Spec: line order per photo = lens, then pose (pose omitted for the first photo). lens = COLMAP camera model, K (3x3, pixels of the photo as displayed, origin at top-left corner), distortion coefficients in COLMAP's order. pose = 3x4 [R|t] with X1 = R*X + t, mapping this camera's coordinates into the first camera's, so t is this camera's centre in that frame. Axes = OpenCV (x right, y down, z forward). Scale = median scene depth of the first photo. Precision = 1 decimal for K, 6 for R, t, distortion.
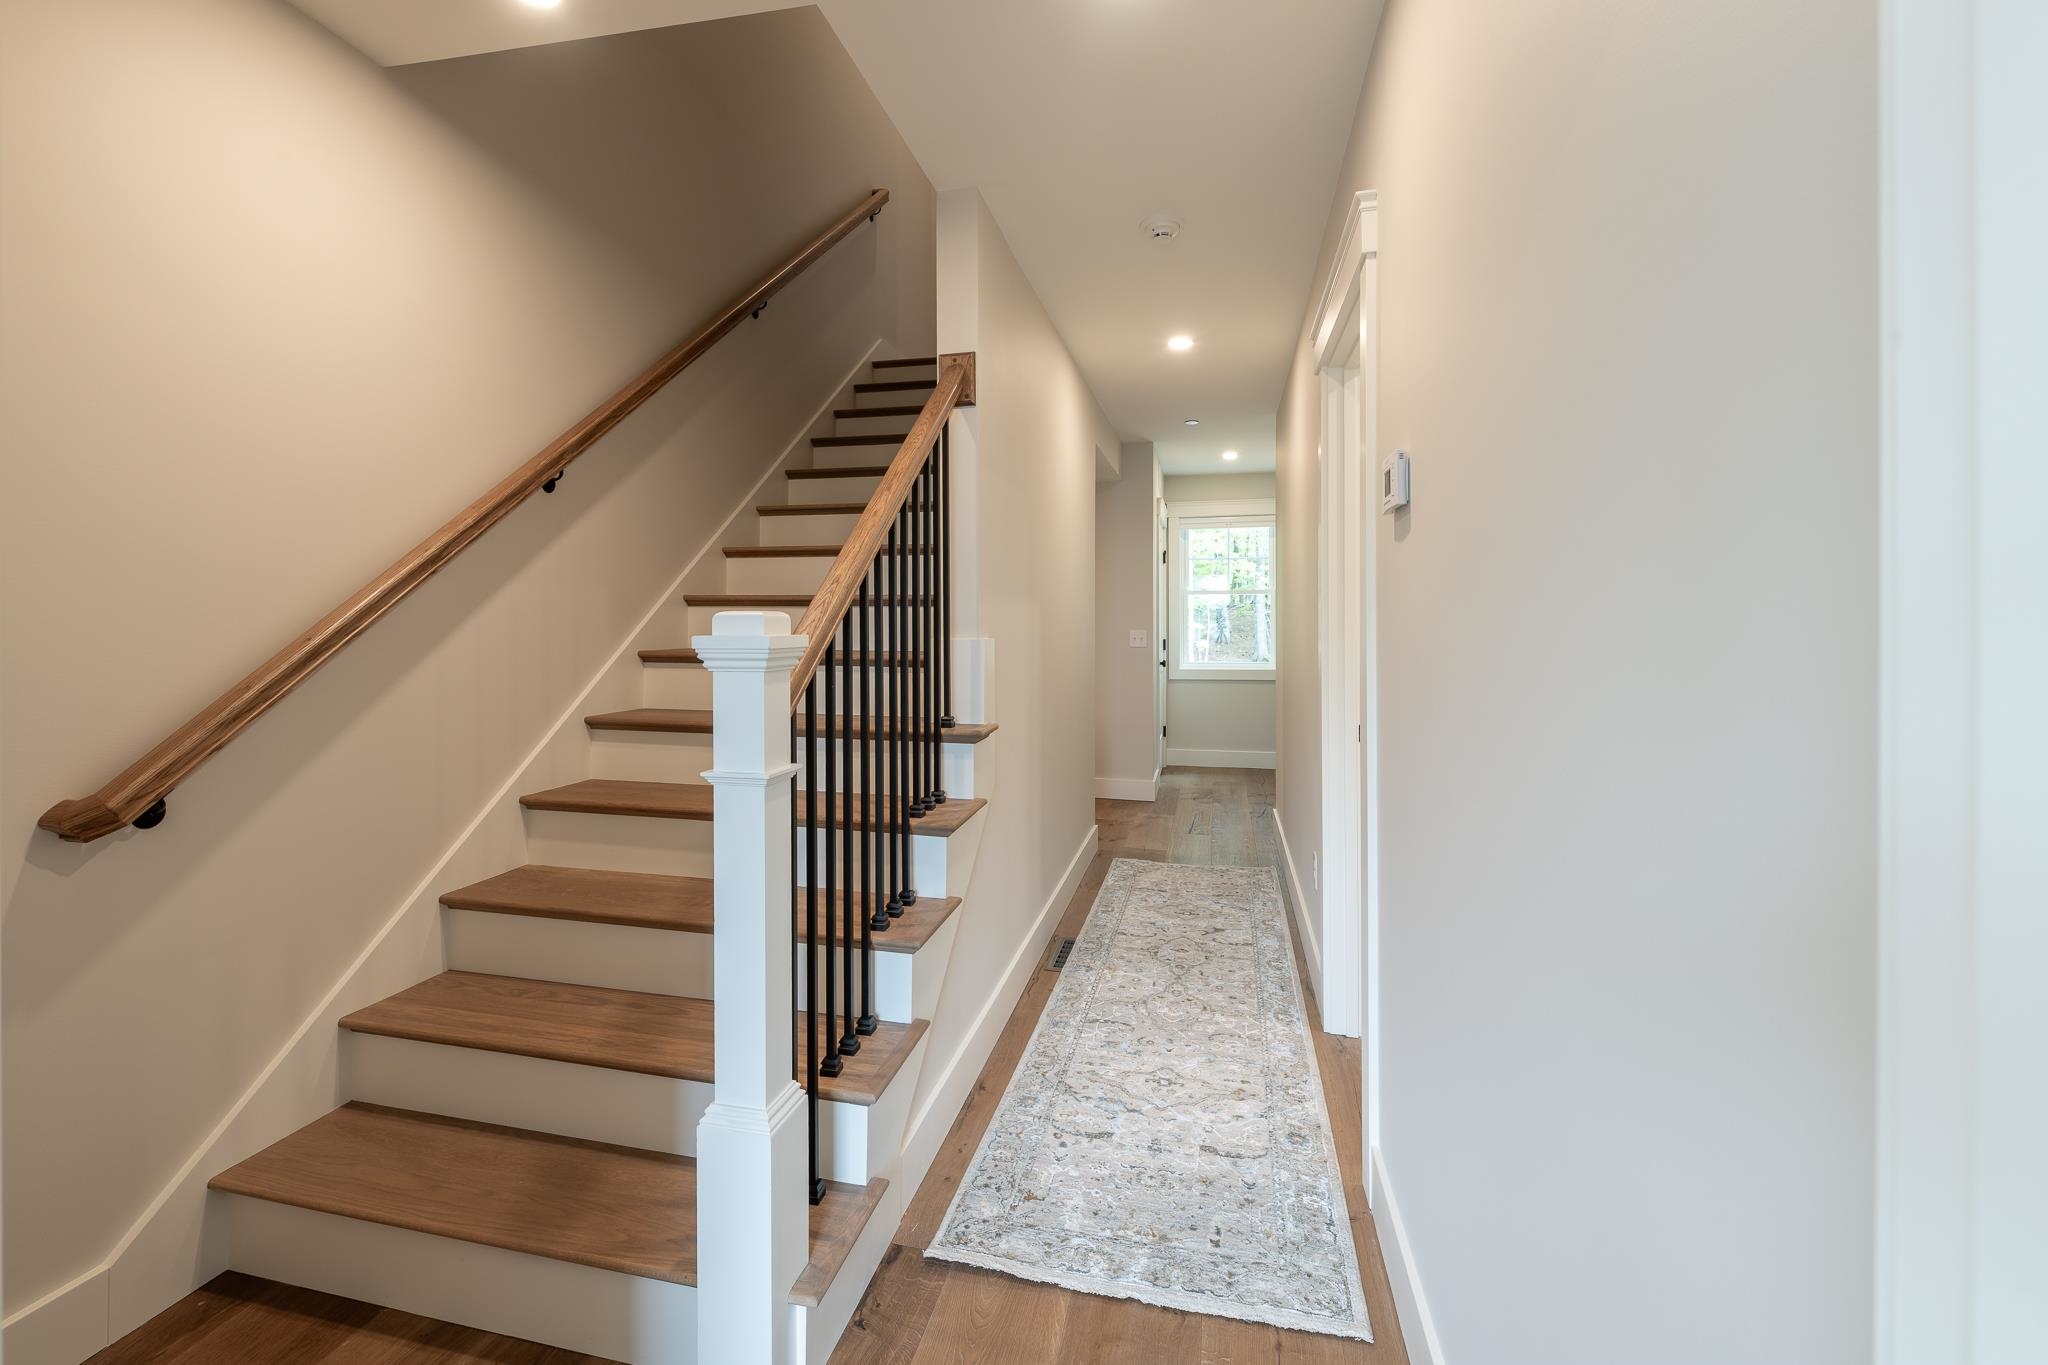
lens RADIAL K [[909.5, 0, 1020.2], [0, 909.5, 633.7], [0, 0, 1]] dist [-0.000971, -0.000065]
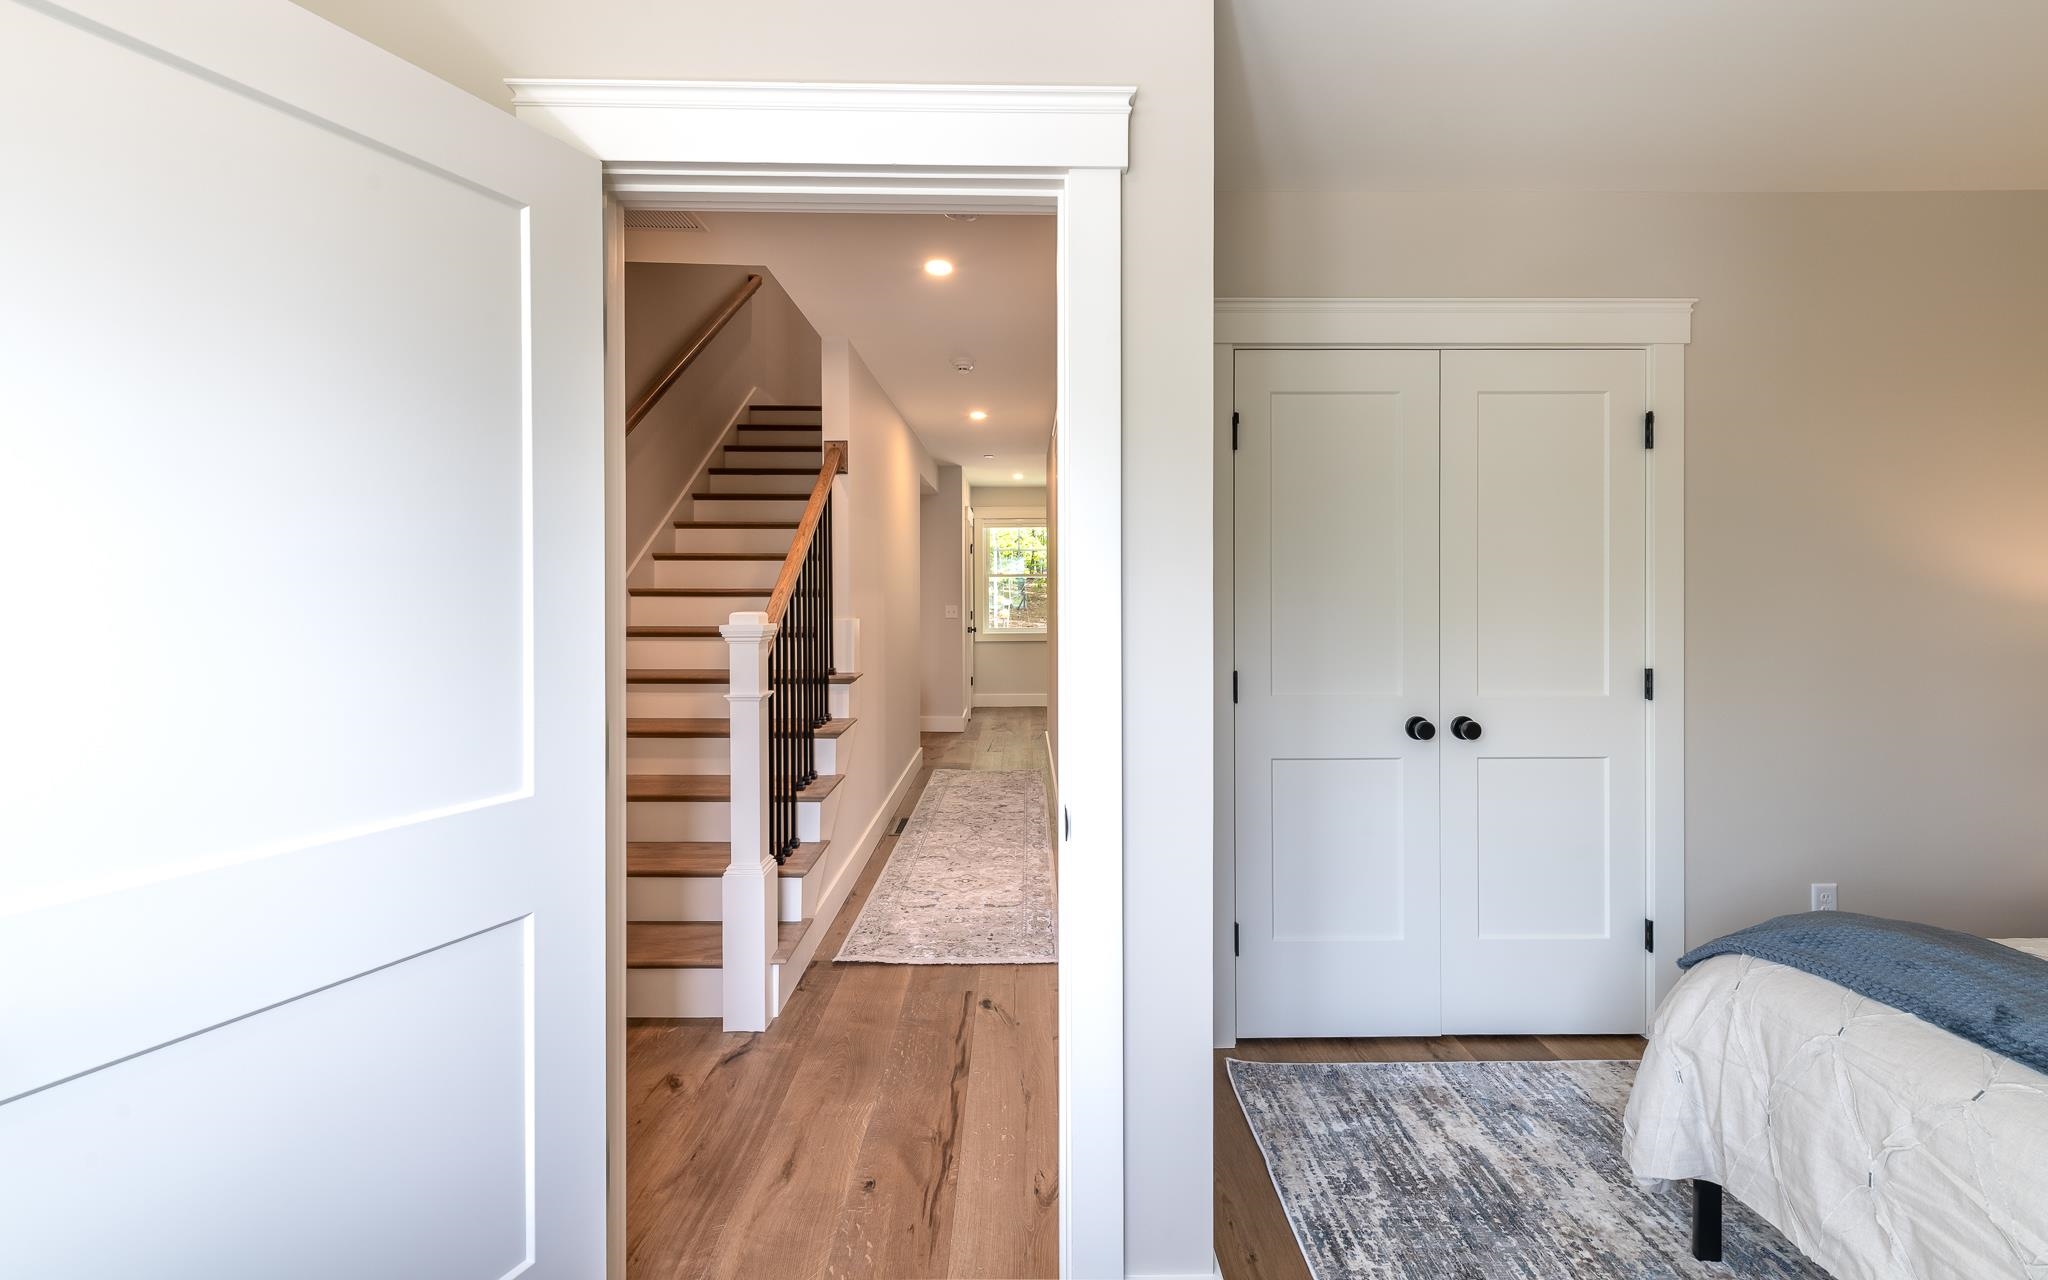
lens RADIAL K [[813.4, 0, 1037.3], [0, 813.4, 598.8], [0, 0, 1]] dist [0.013979, -0.000007]
pose [[0.973178, -0.003230, 0.230033, -0.055756], [0.003637, 0.999992, -0.001346, -0.027731], [-0.230027, 0.002147, 0.973182, -0.480619]]
